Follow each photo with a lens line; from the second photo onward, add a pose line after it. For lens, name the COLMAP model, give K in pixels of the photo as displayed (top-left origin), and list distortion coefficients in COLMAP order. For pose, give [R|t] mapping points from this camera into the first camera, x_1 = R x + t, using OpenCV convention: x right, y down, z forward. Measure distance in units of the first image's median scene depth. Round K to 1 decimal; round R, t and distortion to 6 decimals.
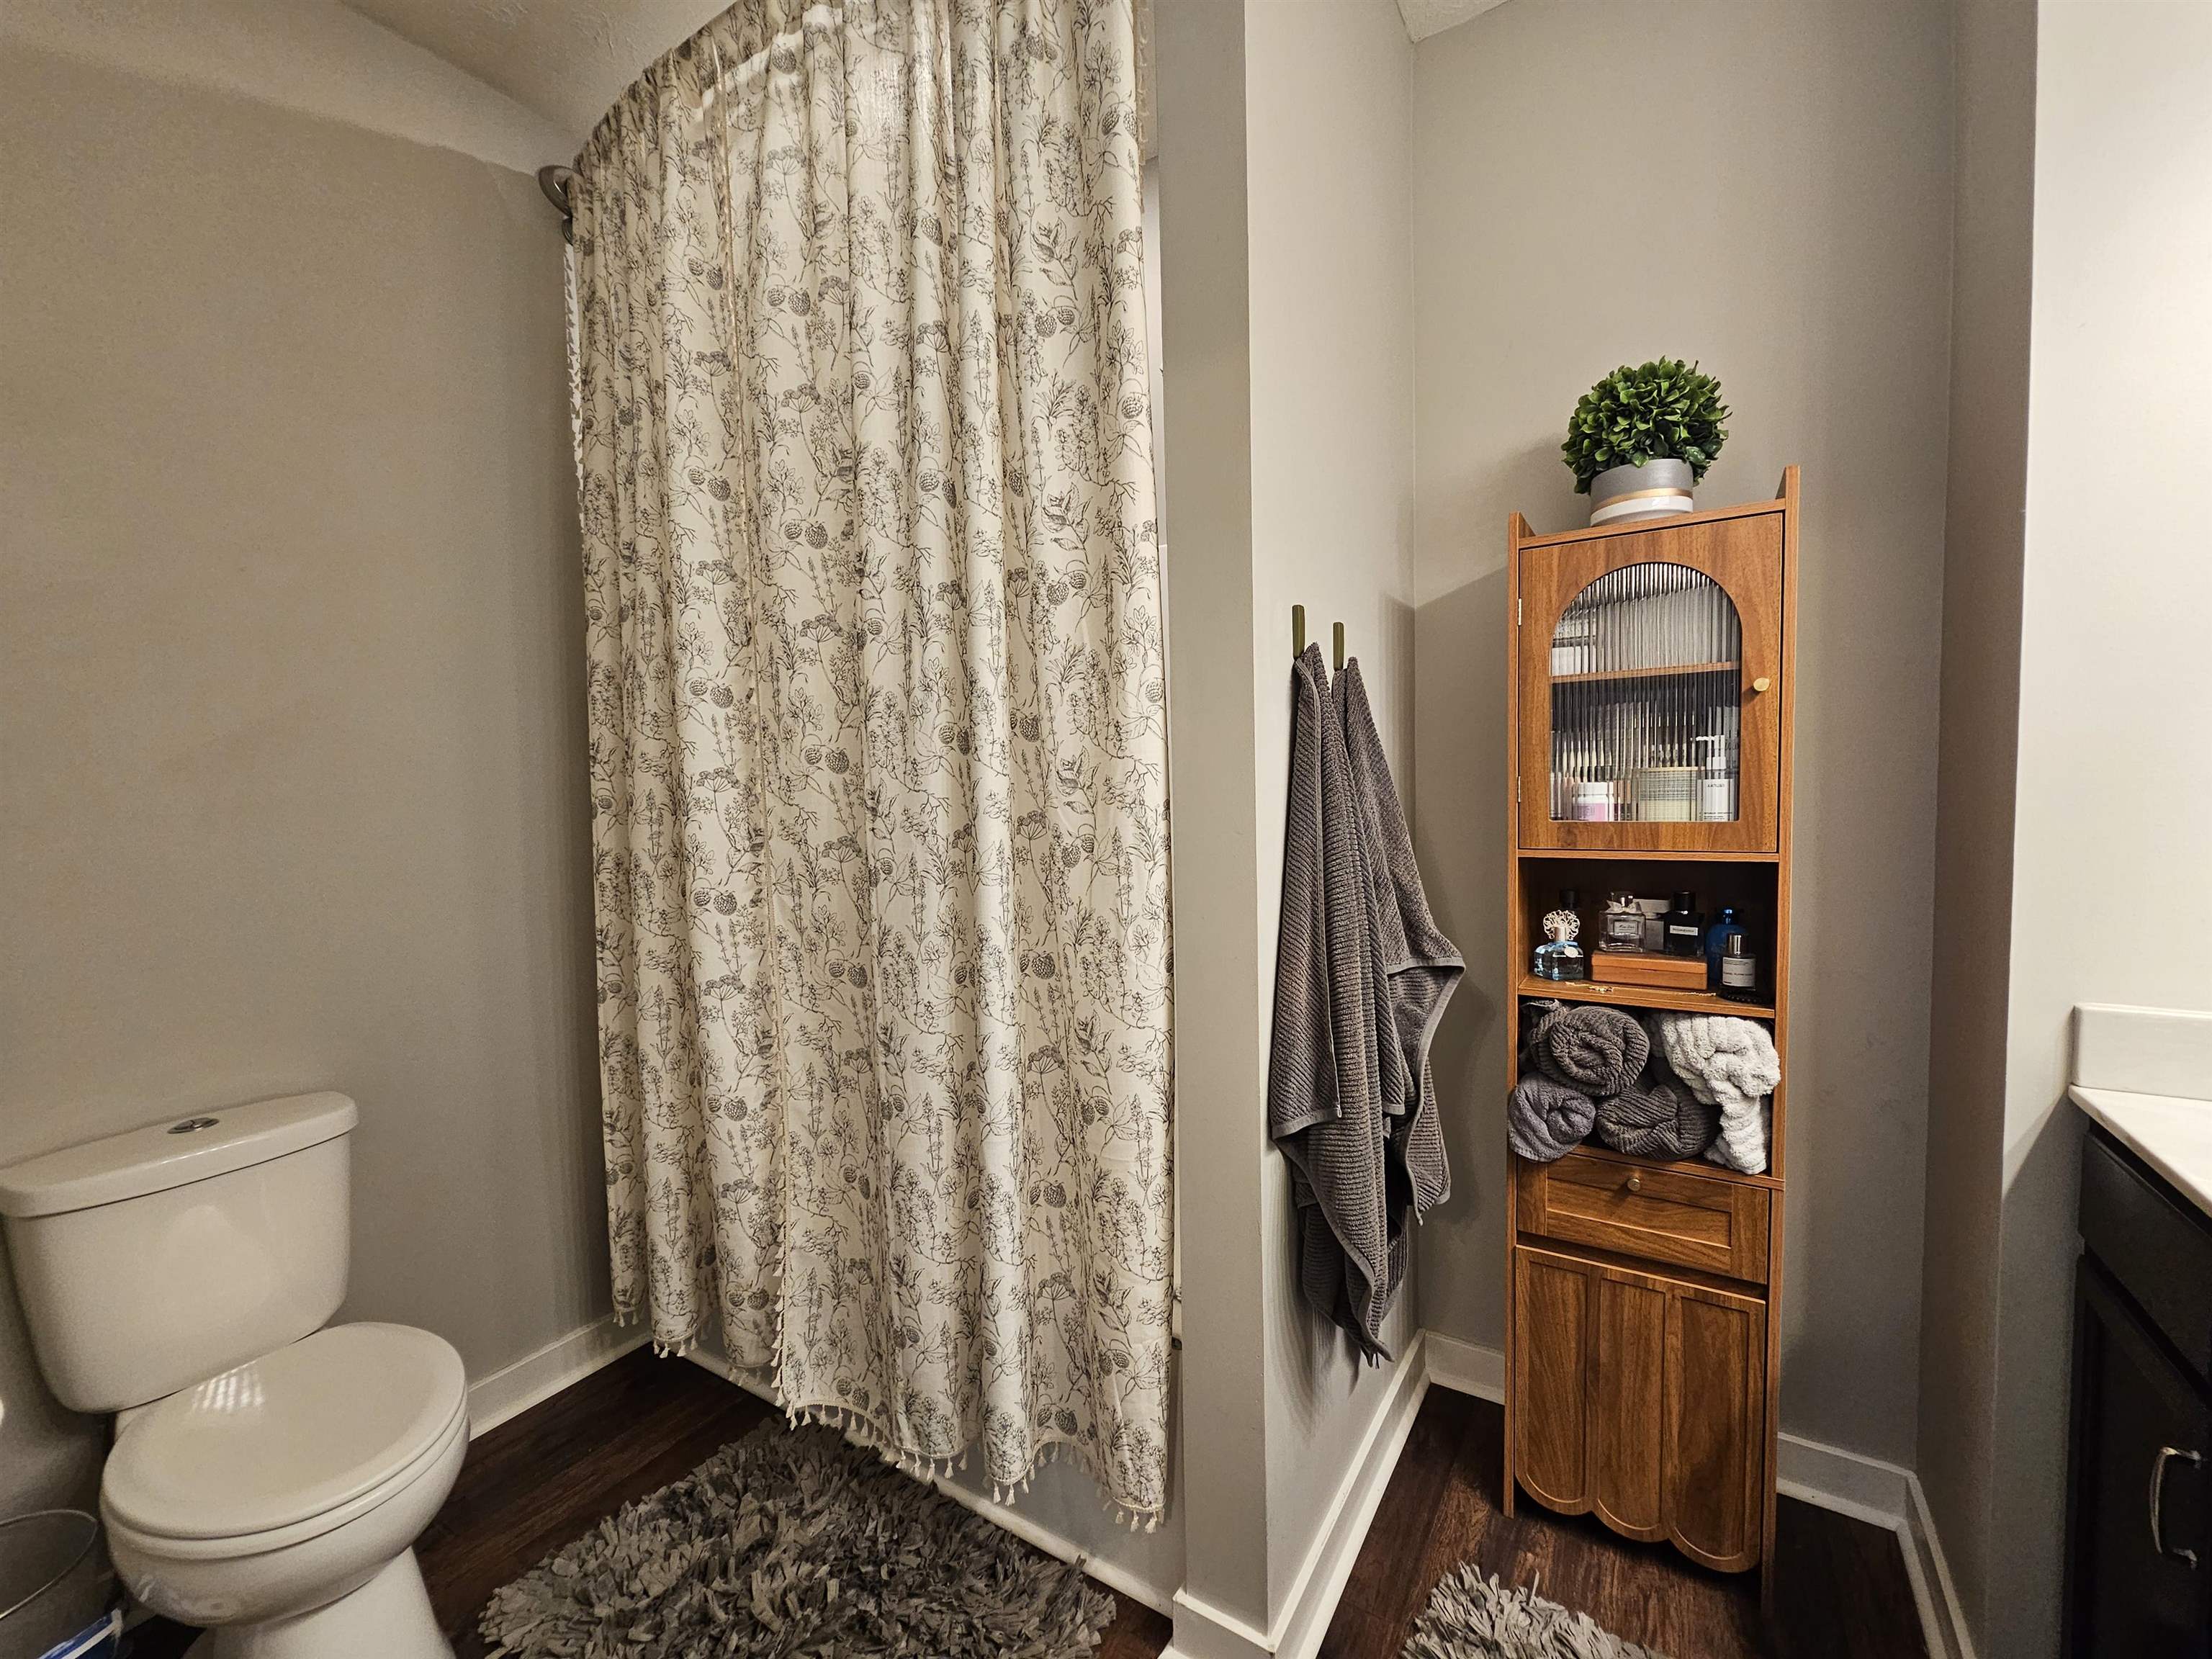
lens RADIAL K [[908.1, 0, 1116.4], [0, 908.1, 831.3], [0, 0, 1]] dist [0.000389, 0.001715]
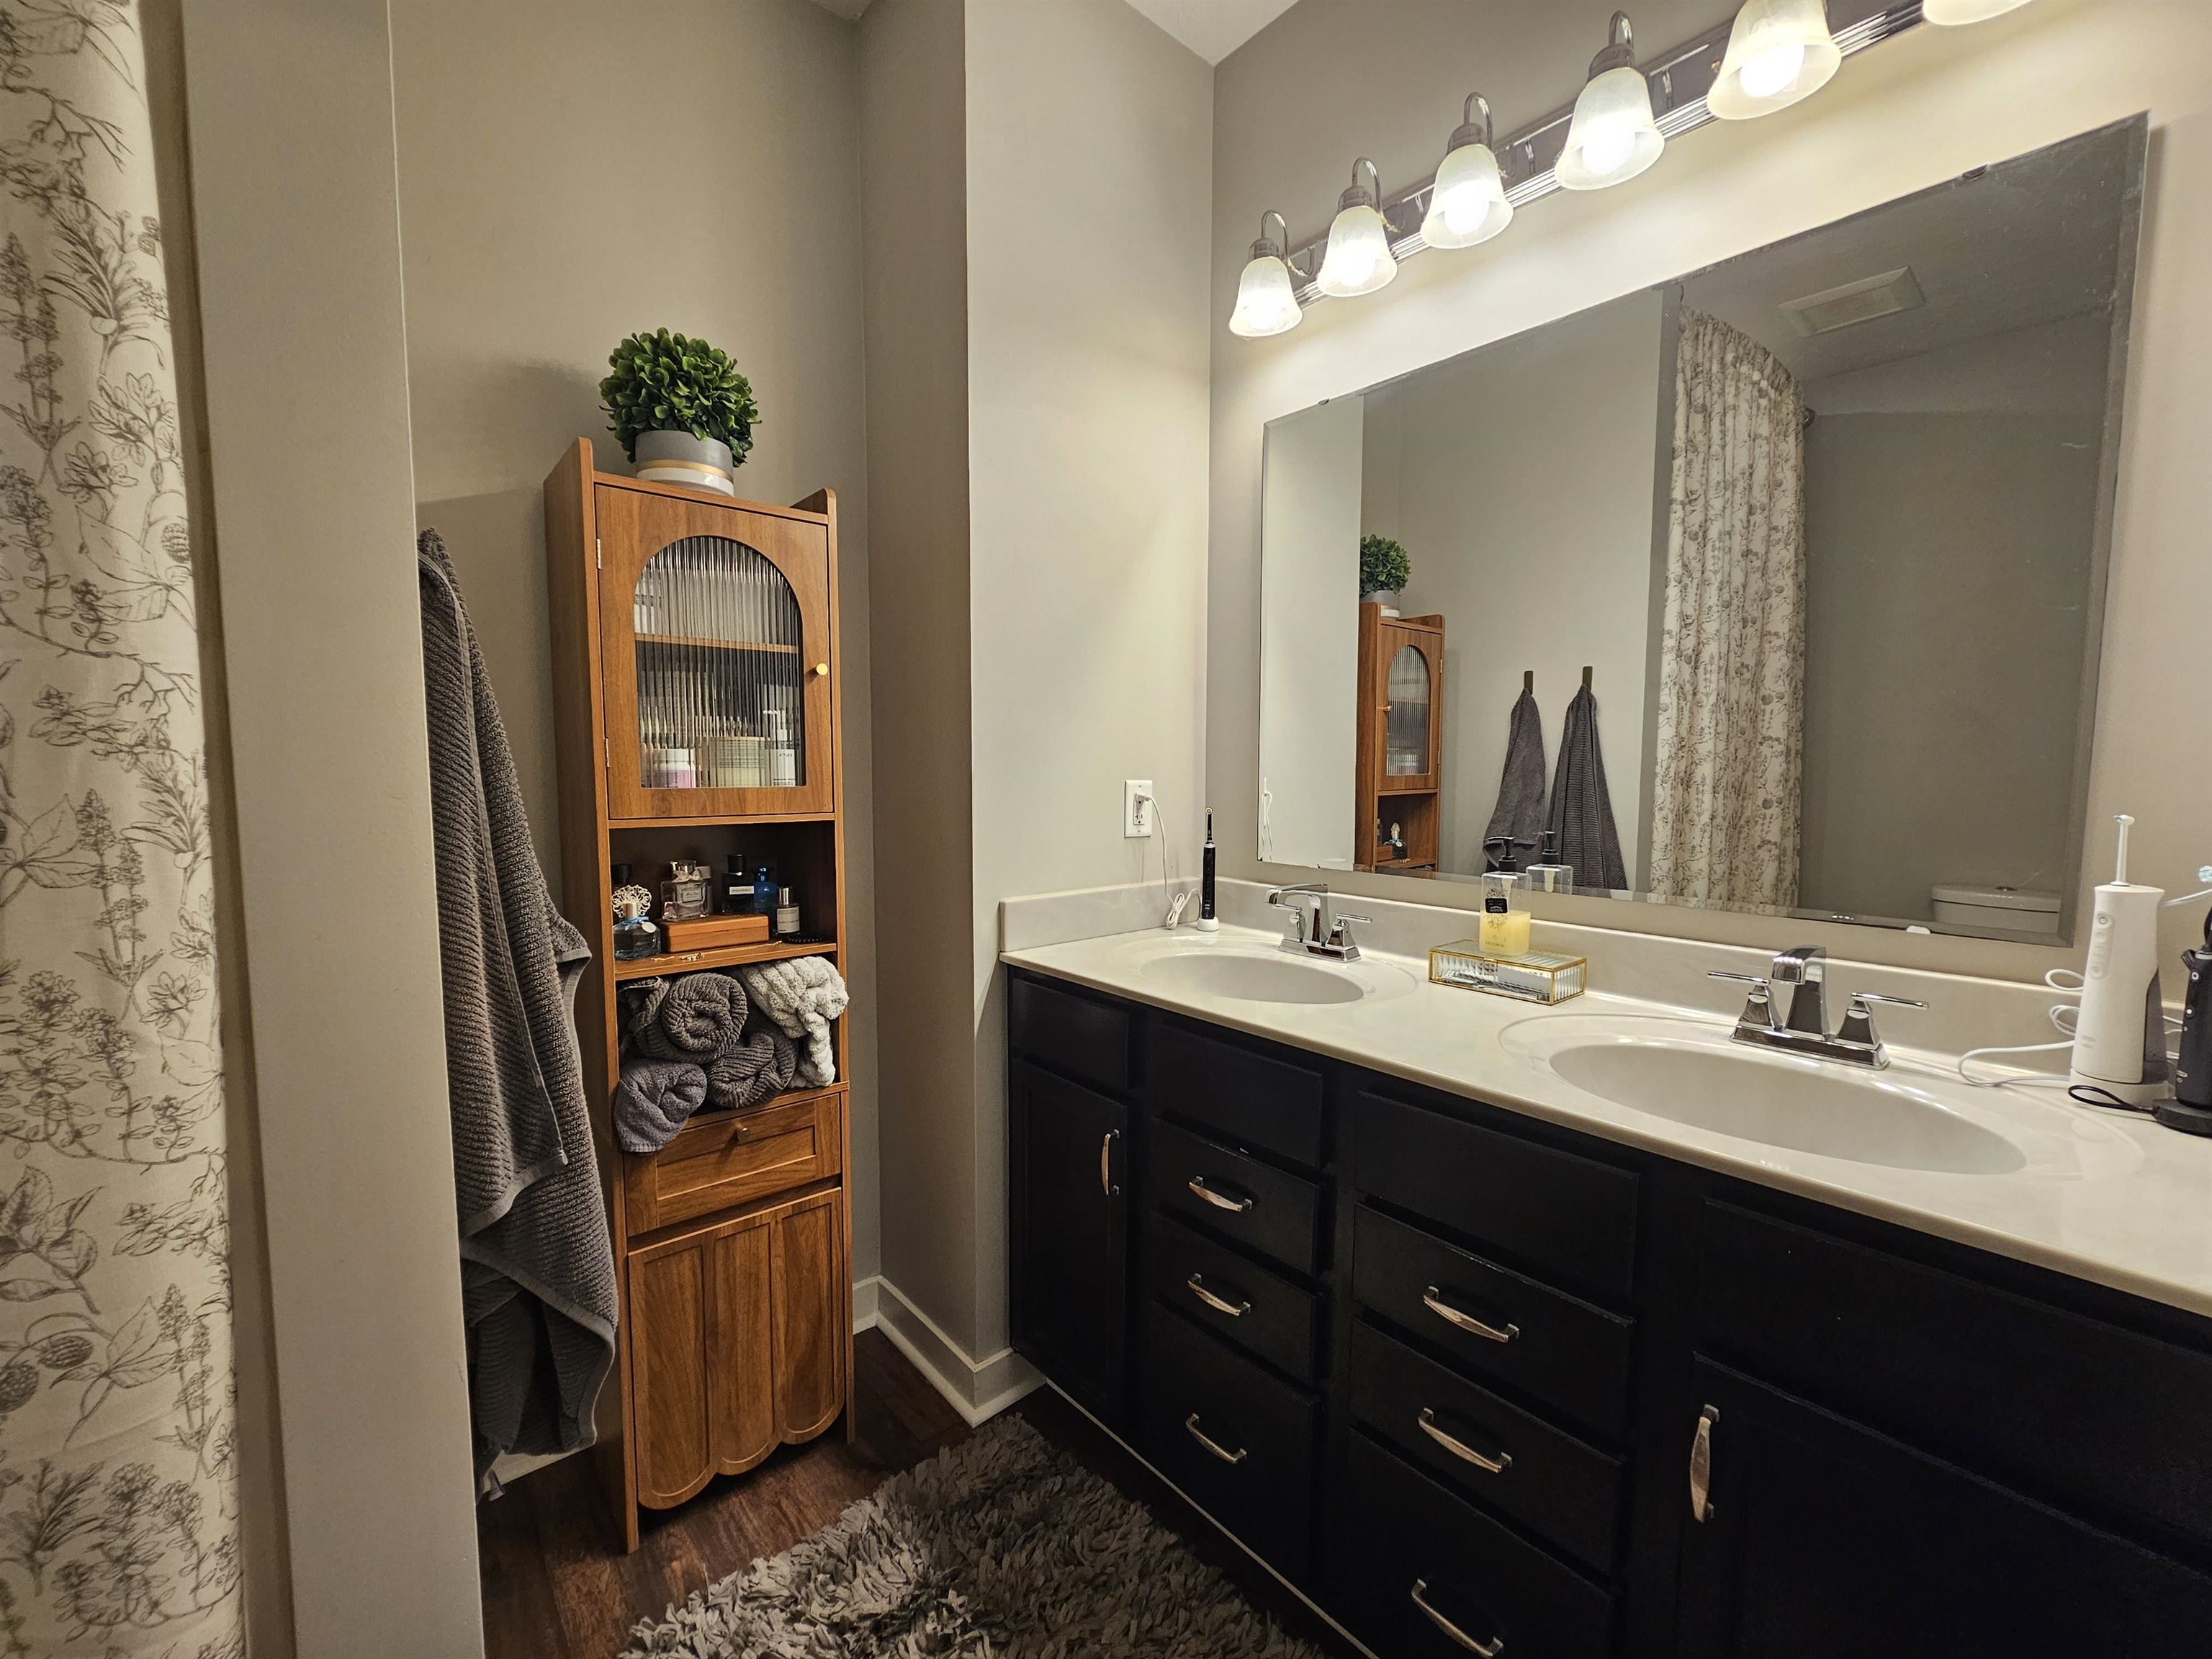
lens RADIAL K [[908.1, 0, 1113.5], [0, 908.1, 834.8], [0, 0, 1]] dist [0.000389, 0.001715]
pose [[0.306730, -0.048981, 0.950535, -0.278429], [0.039863, 0.998460, 0.038587, 0.020858], [-0.950961, 0.026056, 0.308210, 0.264221]]
